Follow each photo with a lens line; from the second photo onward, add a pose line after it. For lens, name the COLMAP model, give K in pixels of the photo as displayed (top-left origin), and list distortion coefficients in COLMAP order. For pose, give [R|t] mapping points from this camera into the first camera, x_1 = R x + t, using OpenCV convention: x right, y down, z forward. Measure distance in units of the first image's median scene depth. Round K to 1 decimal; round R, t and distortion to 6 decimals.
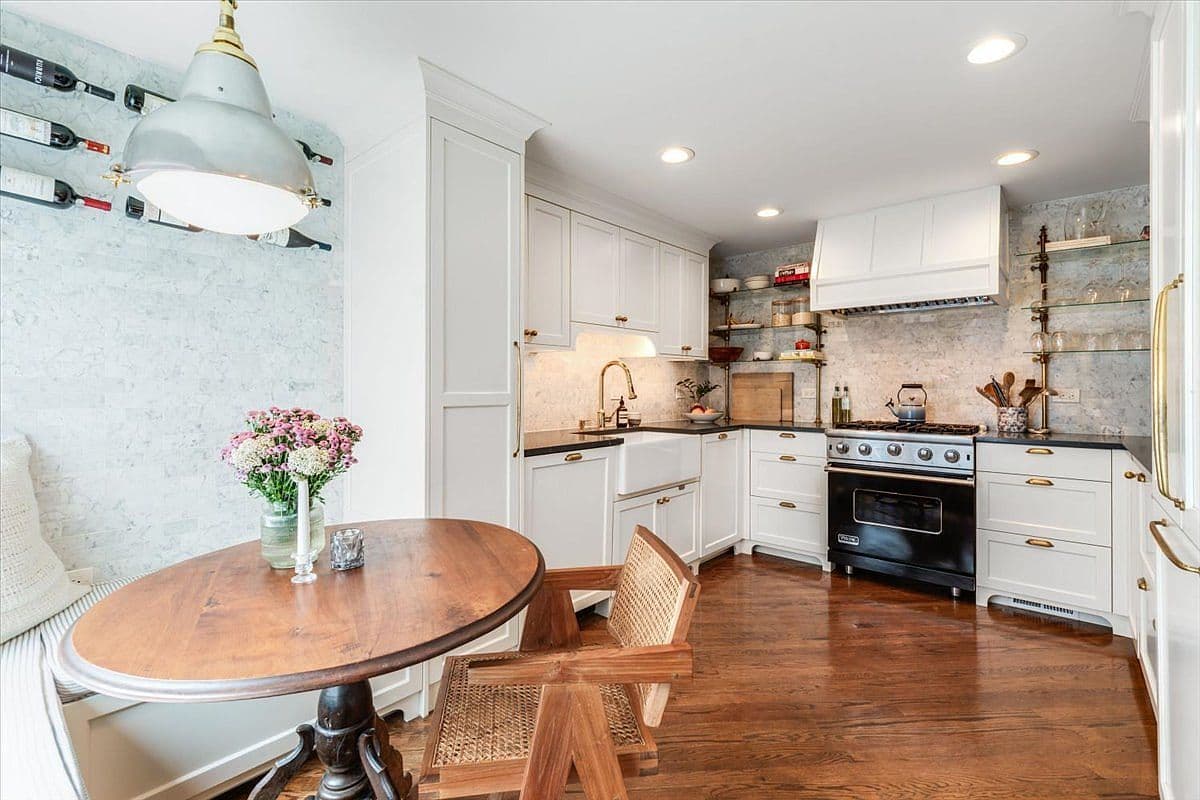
lens RADIAL K [[544.8, 0, 589.4], [0, 544.8, 388.0], [0, 0, 1]] dist [-0.004297, 0.001010]
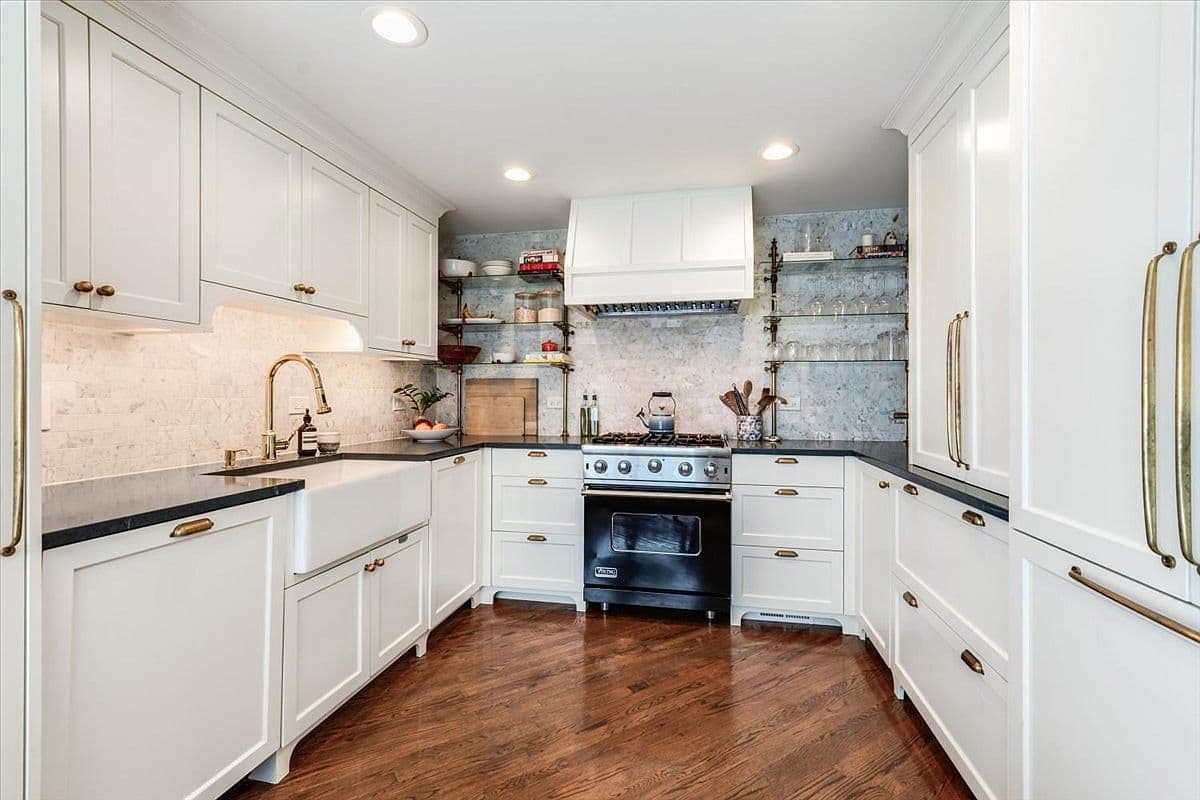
lens RADIAL K [[544.8, 0, 608.0], [0, 544.8, 394.4], [0, 0, 1]] dist [-0.004297, 0.001010]
pose [[0.857272, 0.001504, 0.514861, 0.035587], [0.000782, 0.999991, -0.004224, 0.000257], [-0.514862, 0.004023, 0.857263, 0.266400]]
